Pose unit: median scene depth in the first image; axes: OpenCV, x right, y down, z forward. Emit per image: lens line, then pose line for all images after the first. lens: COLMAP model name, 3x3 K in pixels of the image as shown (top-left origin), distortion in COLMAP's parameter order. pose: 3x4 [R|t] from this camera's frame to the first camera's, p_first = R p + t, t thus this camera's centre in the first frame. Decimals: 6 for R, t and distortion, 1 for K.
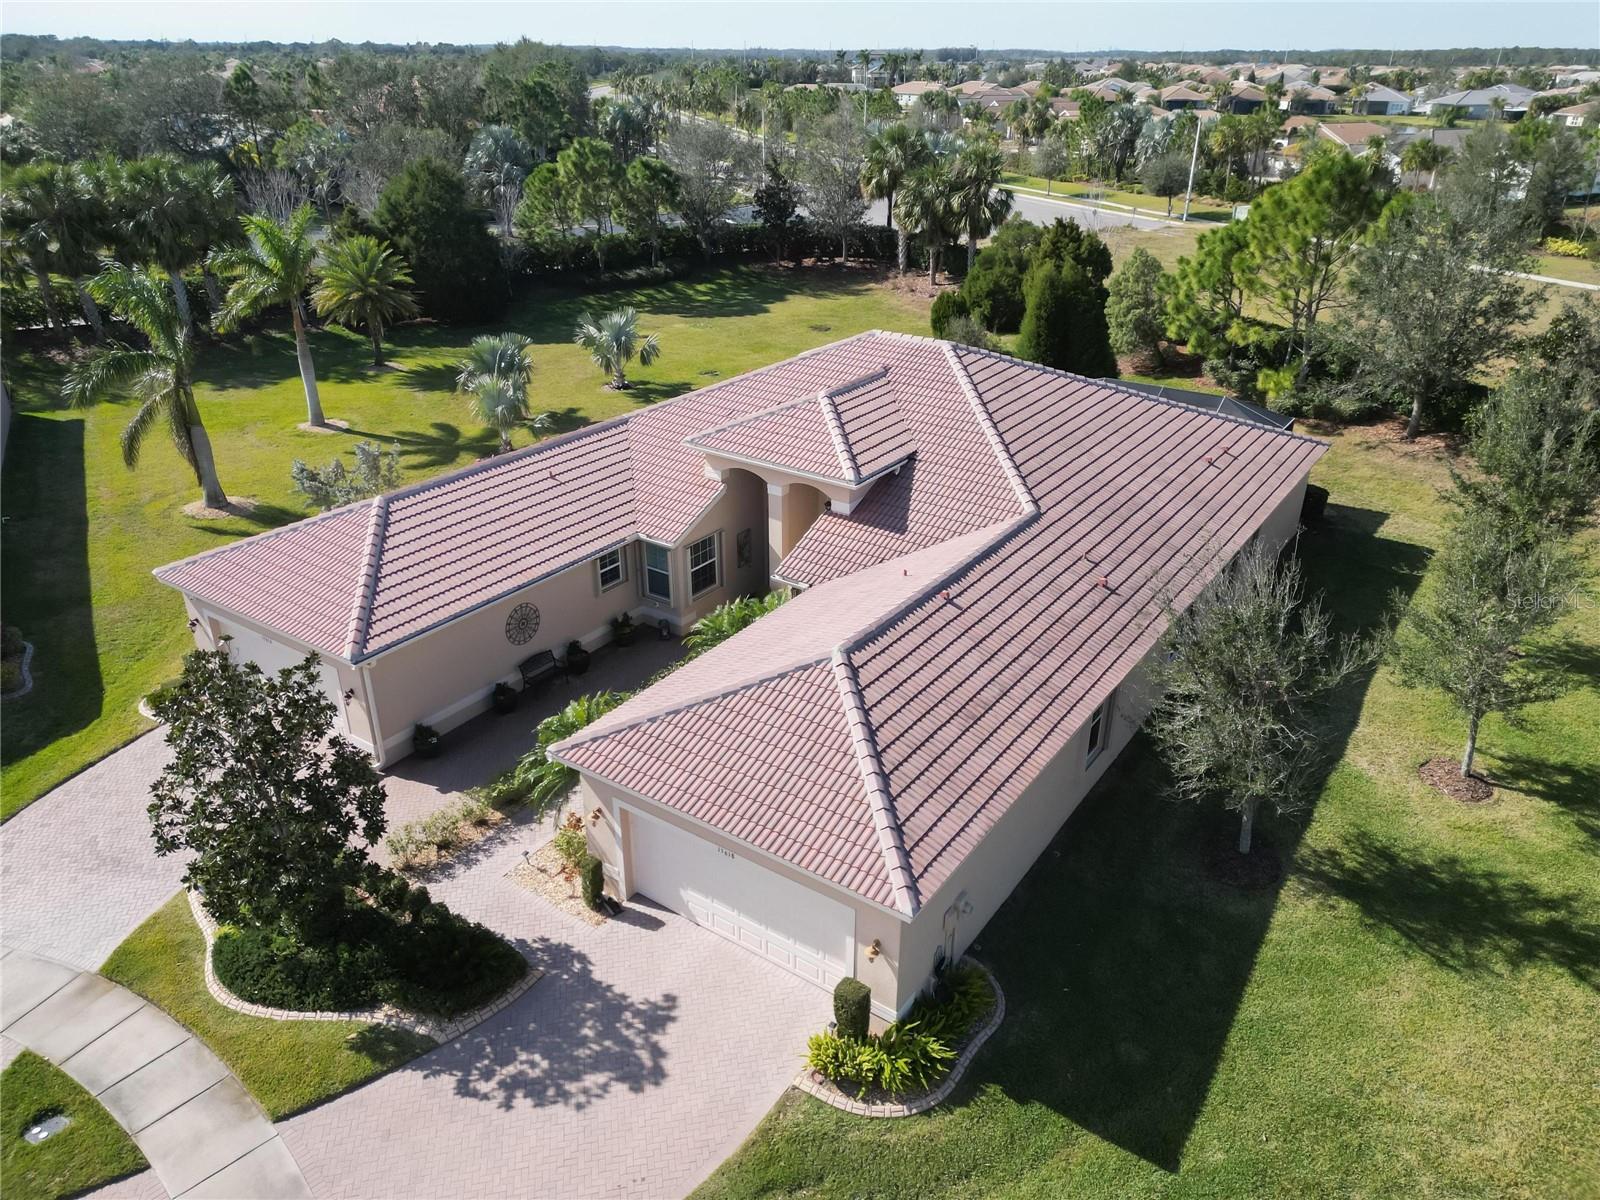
lens RADIAL K [[1112.7, 0, 800.0], [0, 1112.7, 600.0], [0, 0, 1]] dist [0.094389, -0.101345]
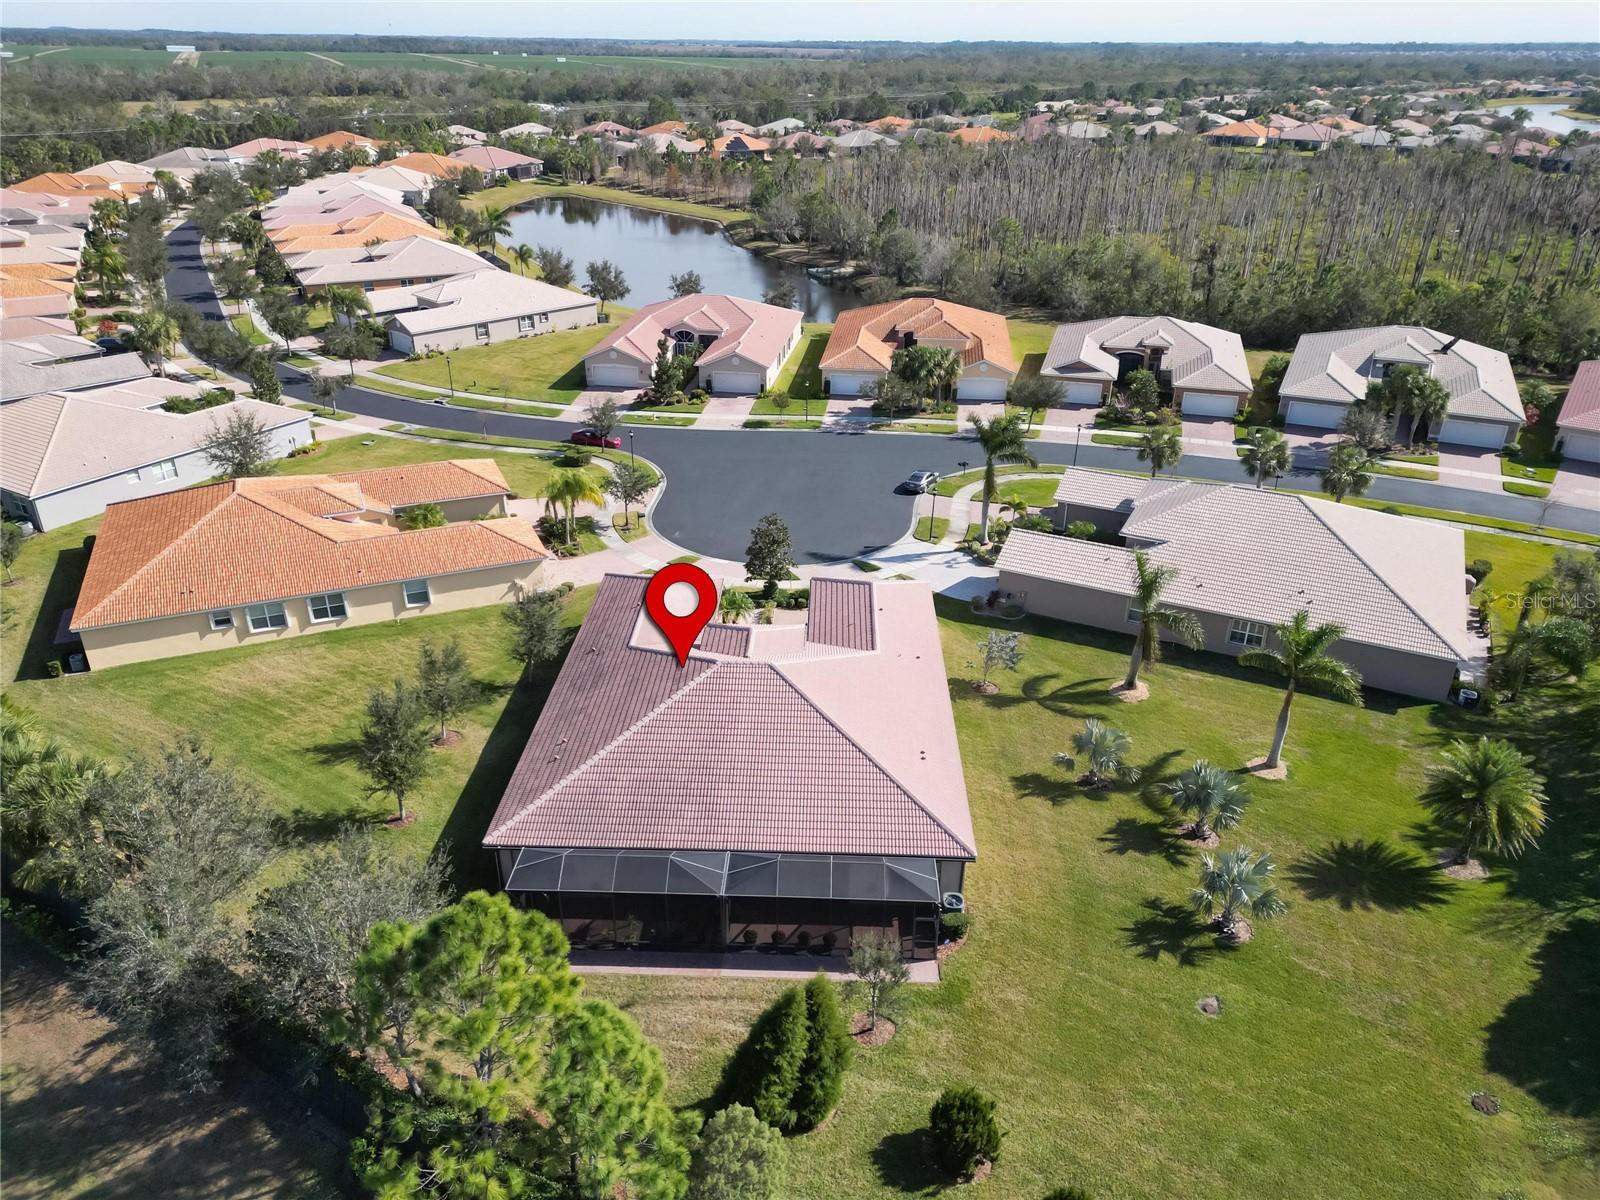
lens RADIAL K [[1112.7, 0, 800.0], [0, 1112.7, 600.0], [0, 0, 1]] dist [0.094389, -0.101345]
pose [[-0.838339, 0.232156, -0.493246, 0.947996], [-0.249144, 0.641609, 0.725441, -1.741622], [0.484887, 0.731055, -0.480046, 2.052506]]
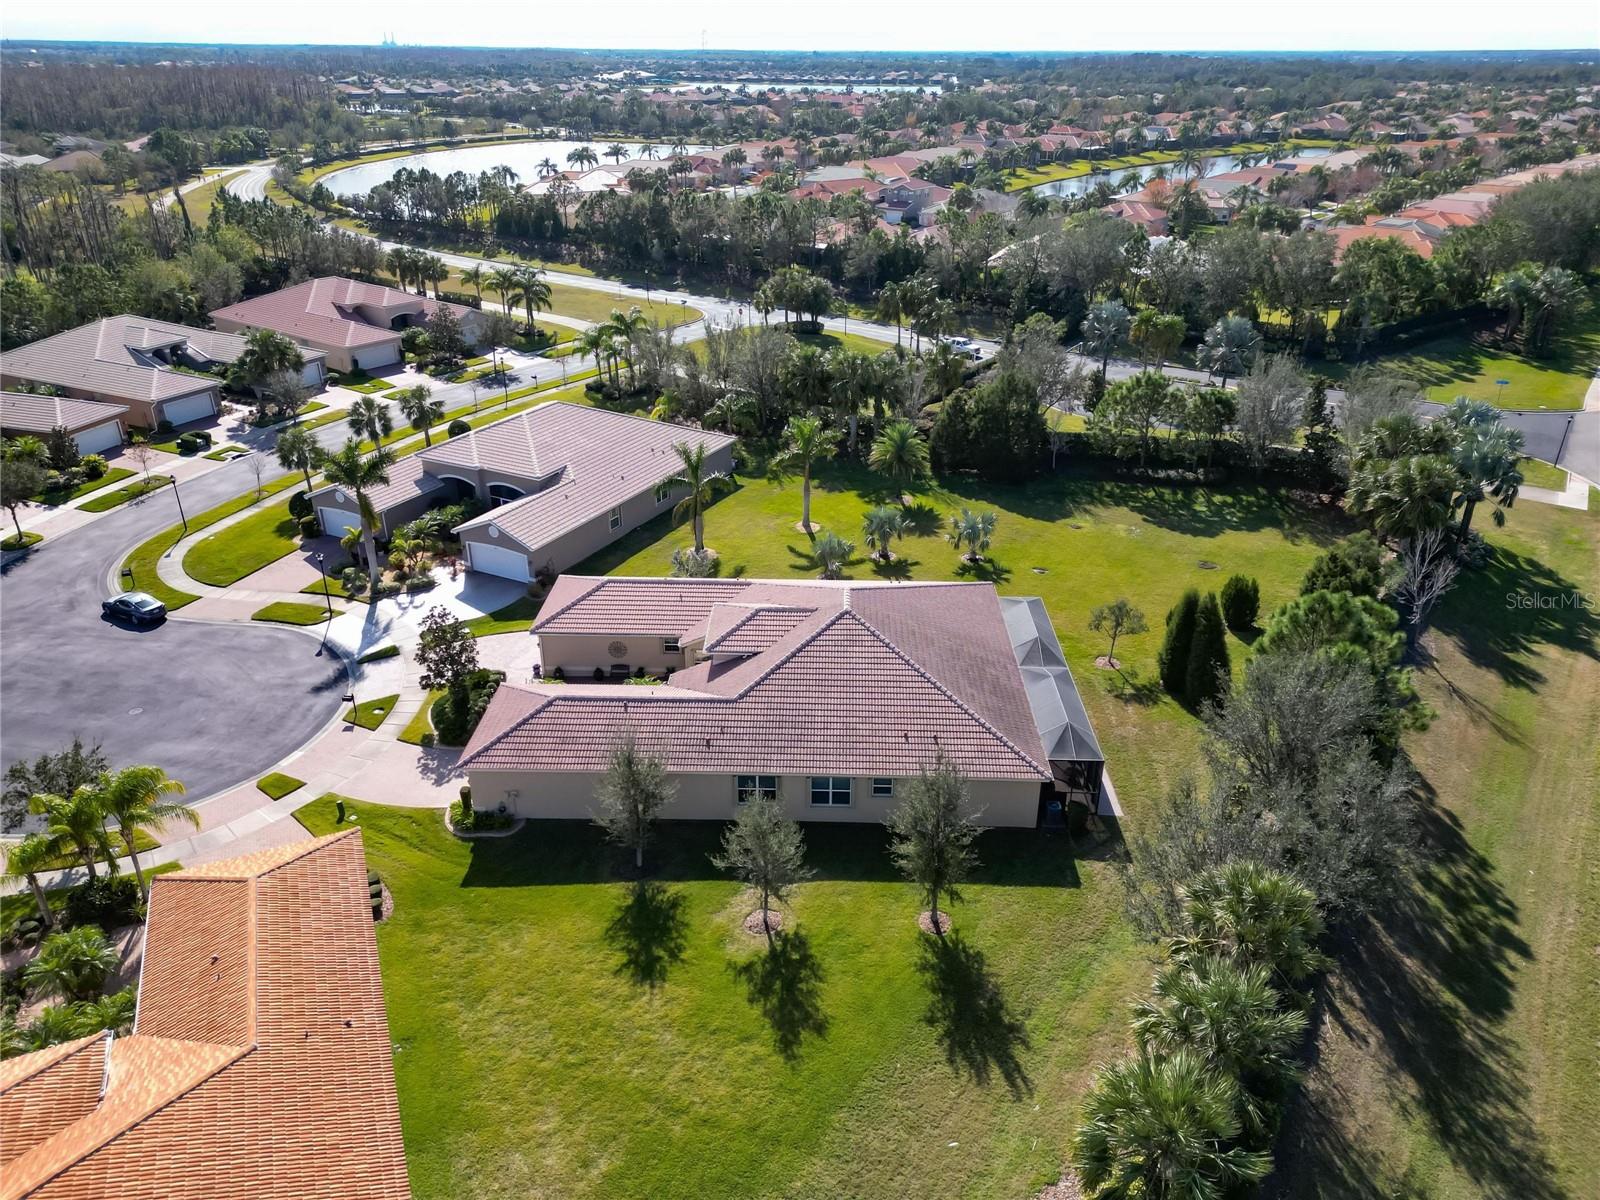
lens RADIAL K [[1112.7, 0, 800.0], [0, 1112.7, 600.0], [0, 0, 1]] dist [0.094389, -0.101345]
pose [[0.549279, 0.364319, -0.752040, 1.616169], [-0.368124, 0.913421, 0.173626, -0.596455], [0.750185, 0.181475, 0.635838, -0.198937]]
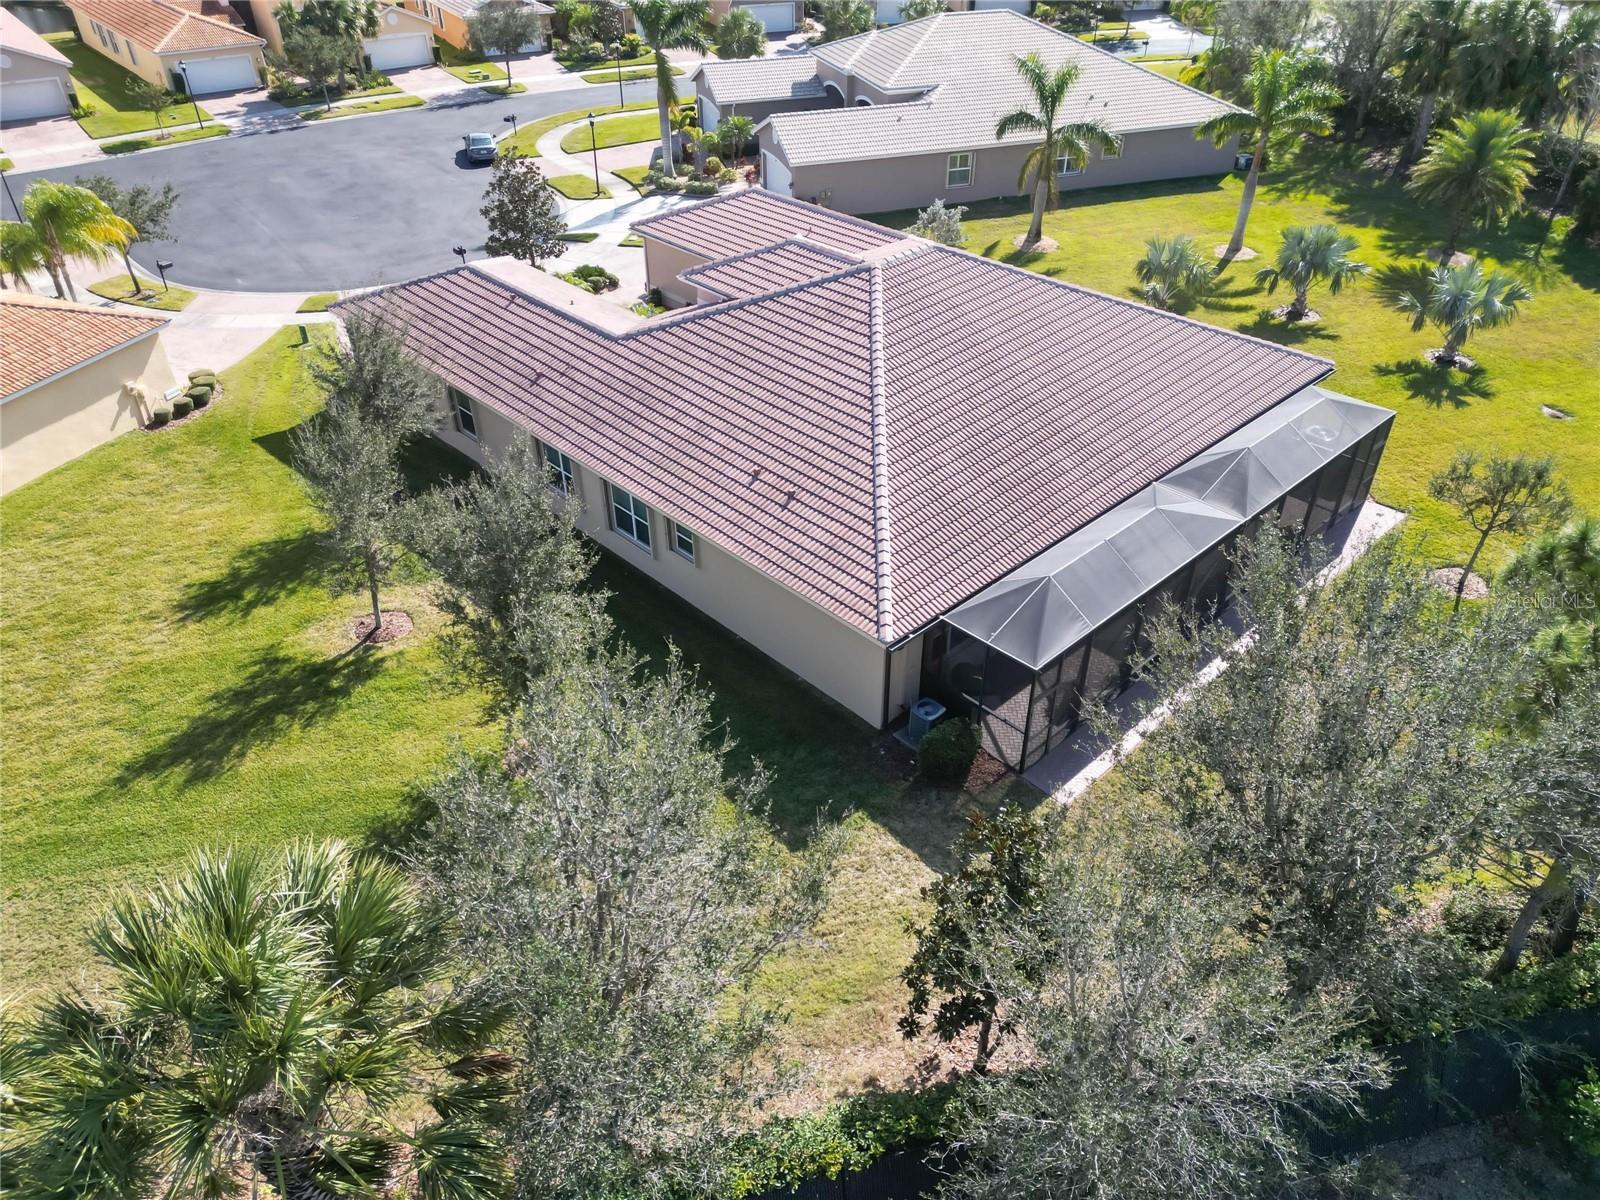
lens RADIAL K [[1112.7, 0, 800.0], [0, 1112.7, 600.0], [0, 0, 1]] dist [0.094389, -0.101345]
pose [[-0.195360, 0.569911, -0.798145, 1.277356], [-0.428968, 0.682193, 0.592114, -0.676496], [0.881942, 0.458054, 0.111200, 1.114593]]
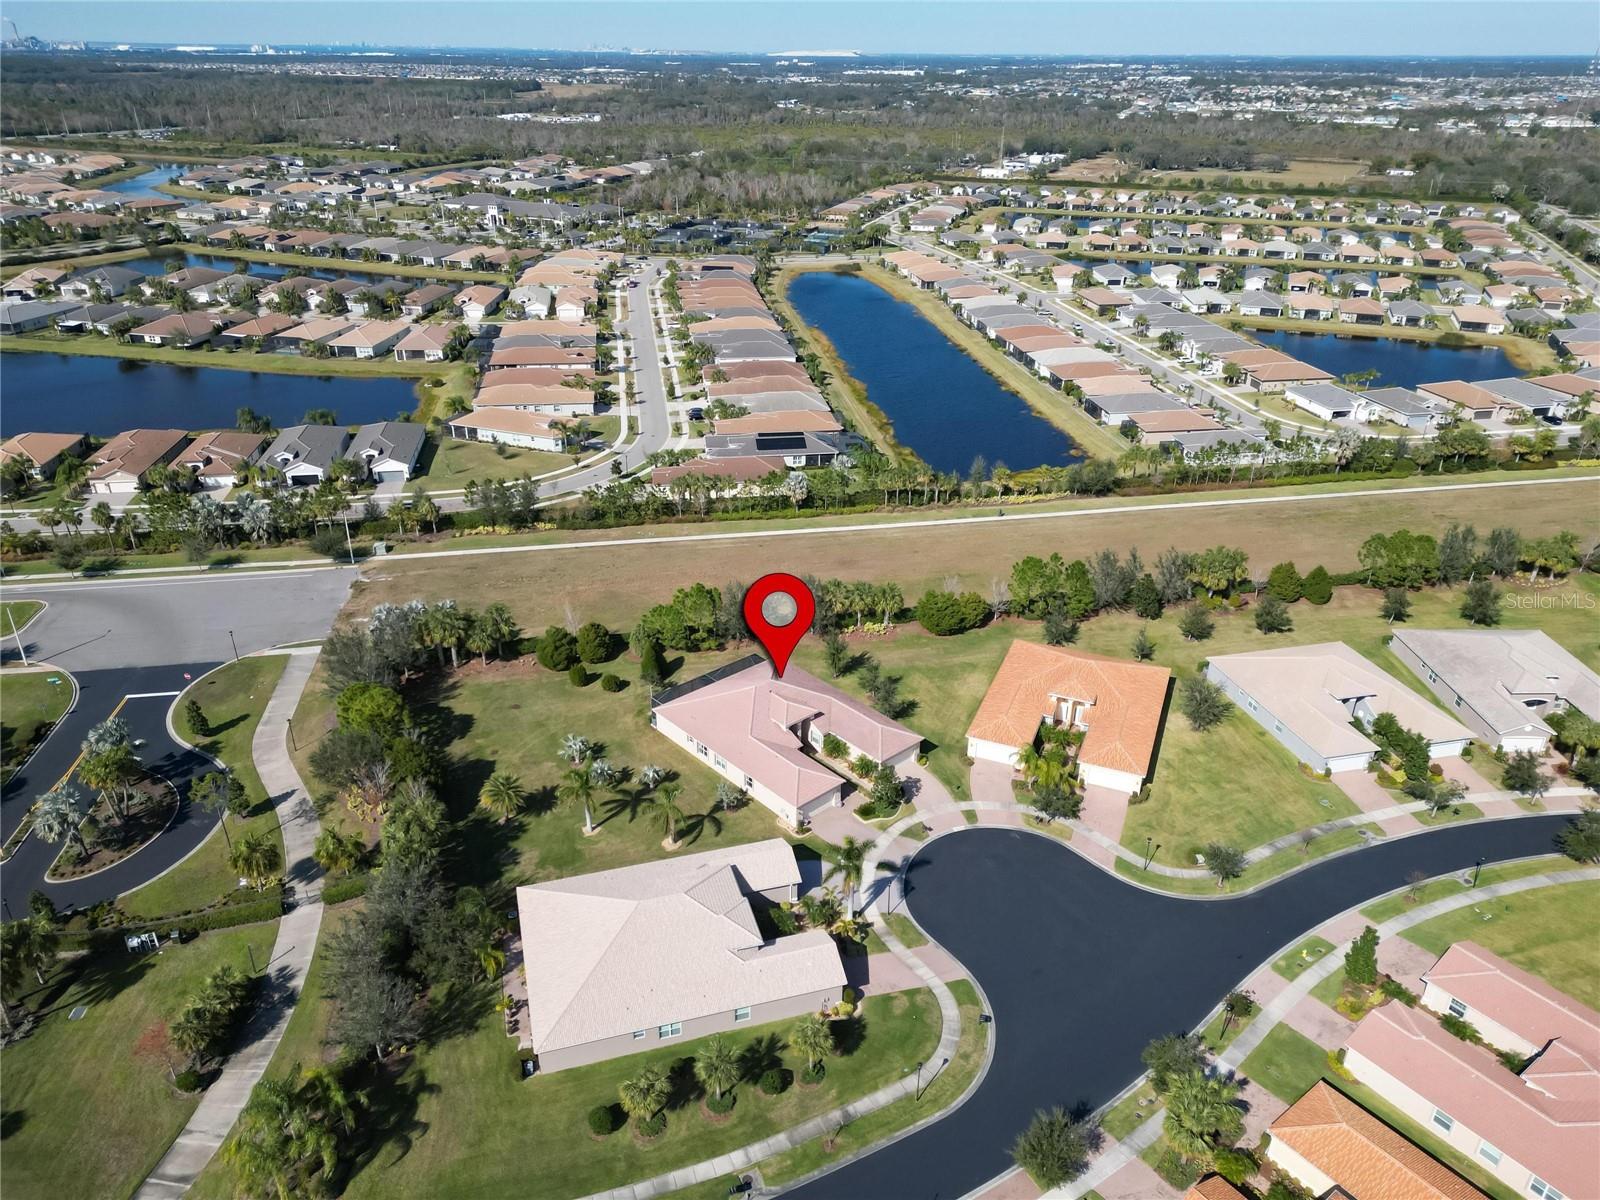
lens RADIAL K [[1109.3, 0, 802.6], [0, 1109.3, 596.7], [0, 0, 1]] dist [0.098691, -0.107268]
pose [[0.221487, -0.426998, 0.876707, -3.943268], [0.418127, 0.853783, 0.310200, -2.031588], [-0.880973, 0.297869, 0.367641, -0.876501]]
